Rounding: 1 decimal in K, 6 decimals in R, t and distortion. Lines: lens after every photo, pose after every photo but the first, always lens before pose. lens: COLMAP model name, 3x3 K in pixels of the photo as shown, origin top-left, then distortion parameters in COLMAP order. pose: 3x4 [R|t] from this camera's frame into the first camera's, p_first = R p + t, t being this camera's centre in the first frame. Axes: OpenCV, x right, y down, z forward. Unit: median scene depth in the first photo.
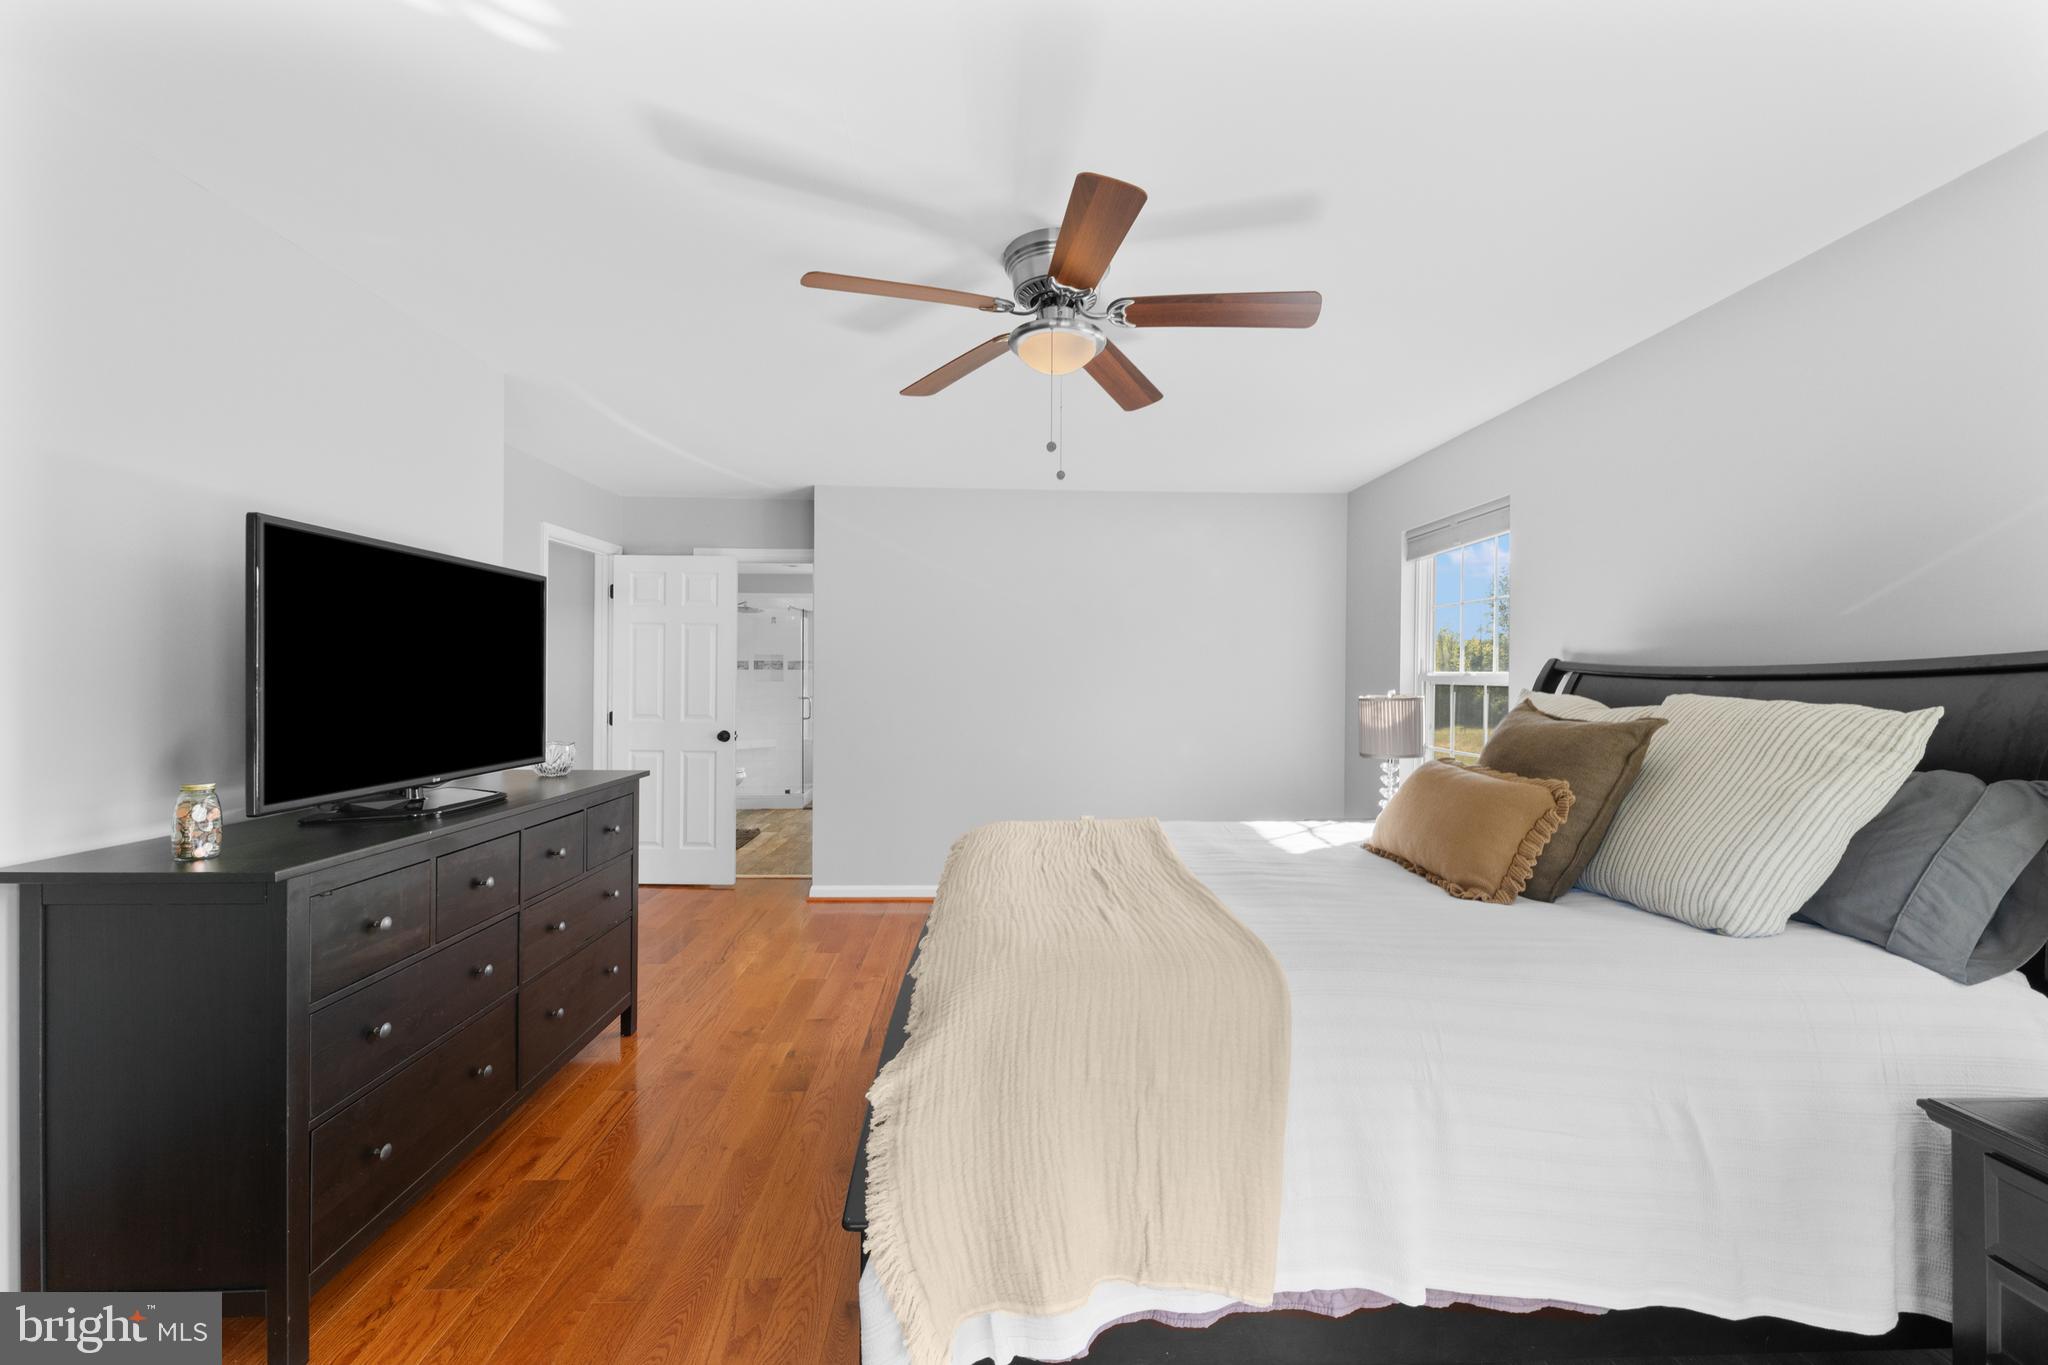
lens RADIAL K [[840.3, 0, 1022.0], [0, 840.3, 674.9], [0, 0, 1]] dist [-0.000477, -0.000415]
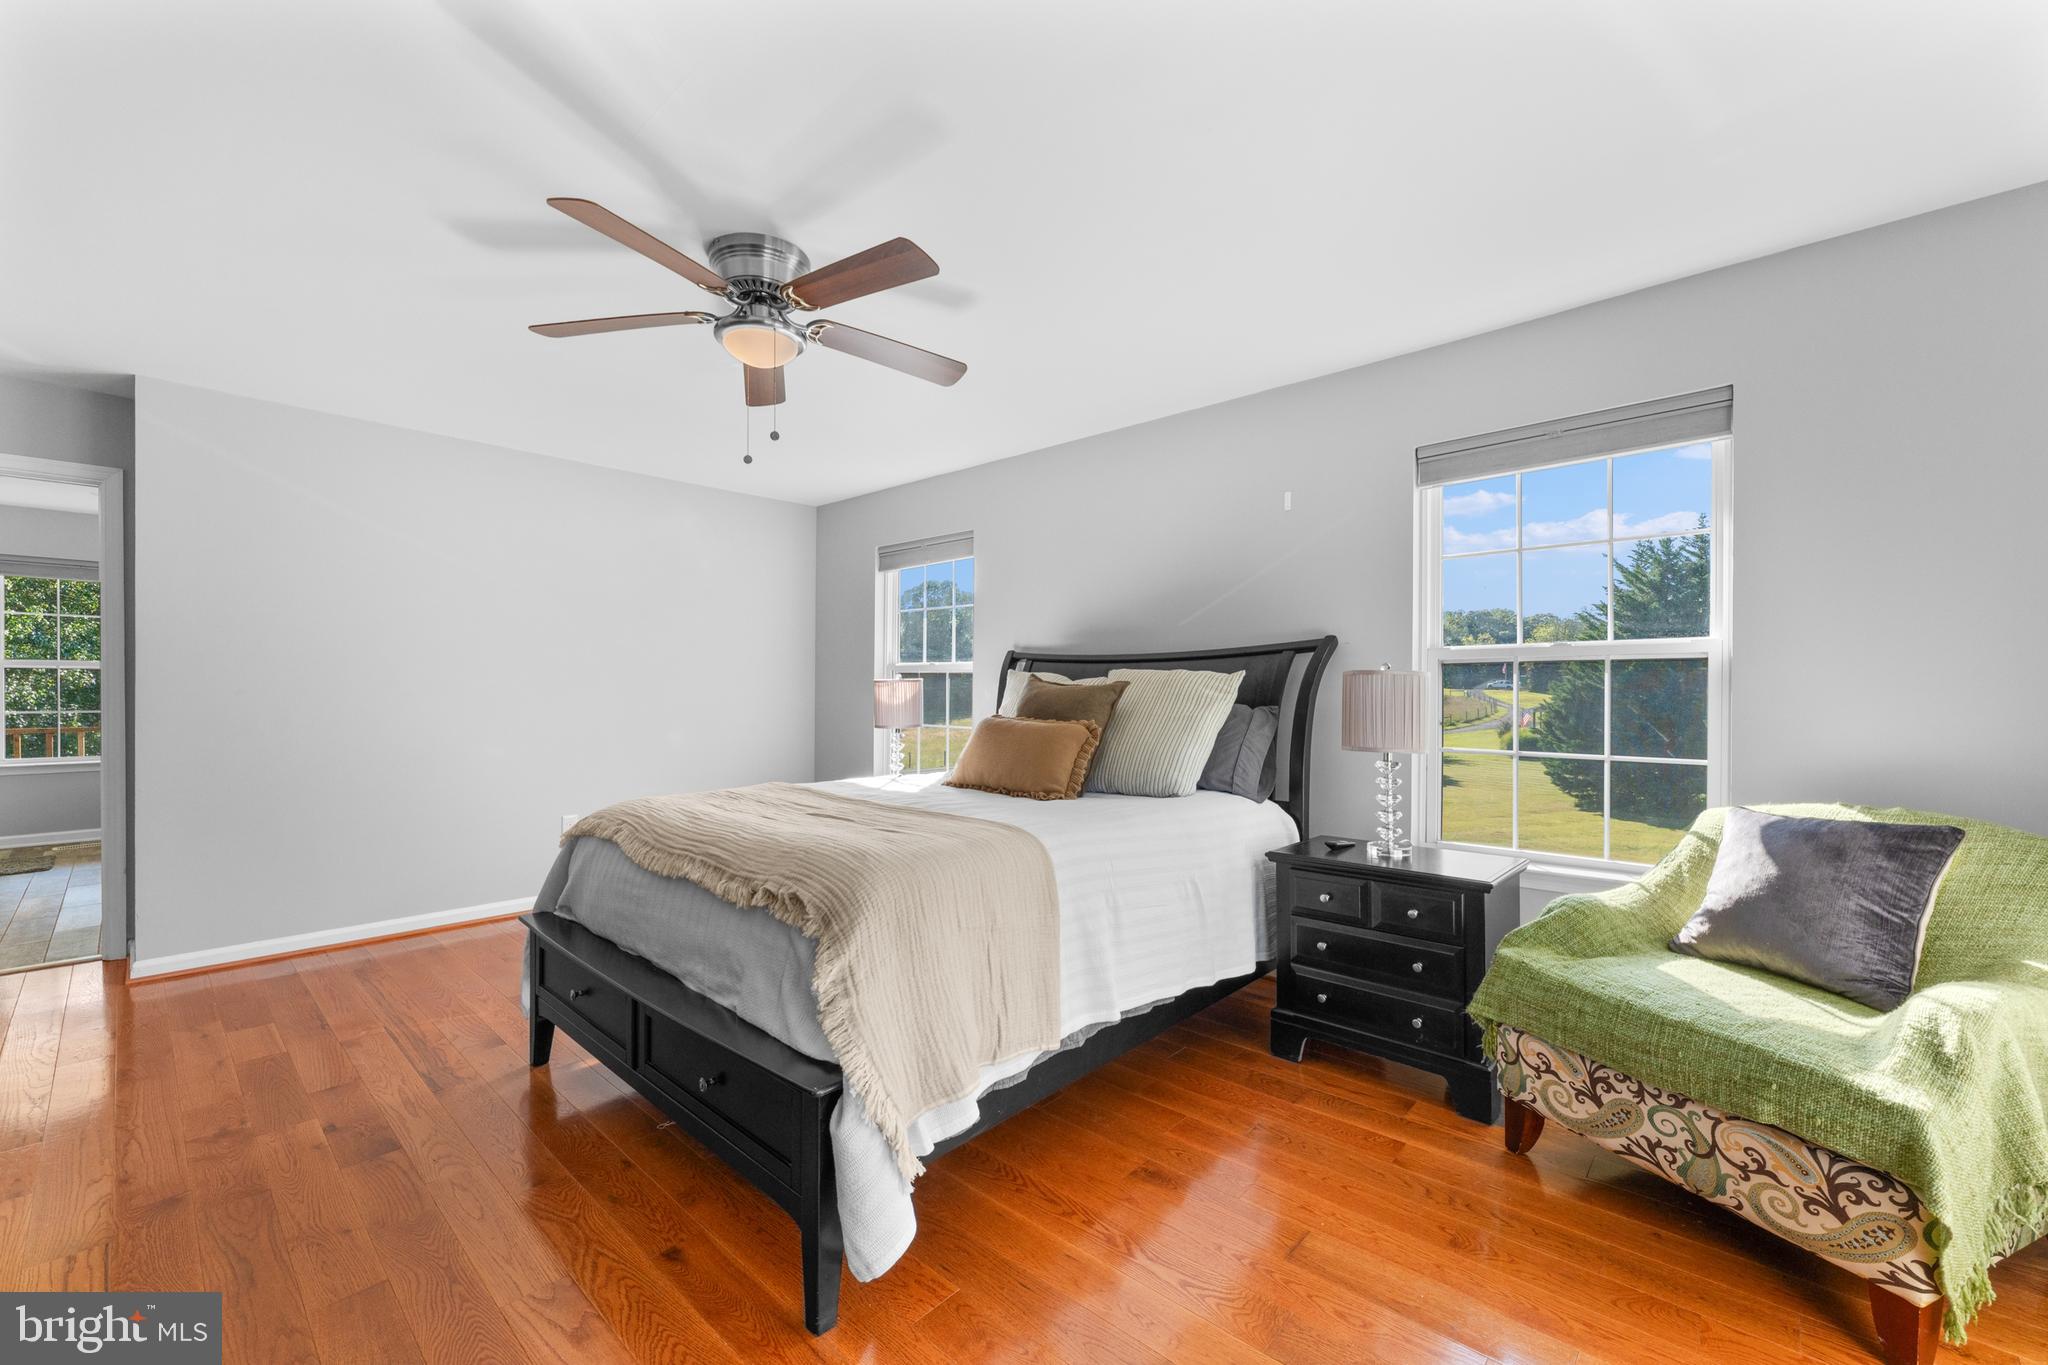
lens RADIAL K [[868.2, 0, 1021.0], [0, 868.2, 694.6], [0, 0, 1]] dist [0.001745, 0.000130]
pose [[0.682406, -0.004806, 0.730957, -0.673318], [-0.000217, 0.999977, 0.006778, 0.070628], [-0.730973, -0.004784, 0.682389, -0.020681]]
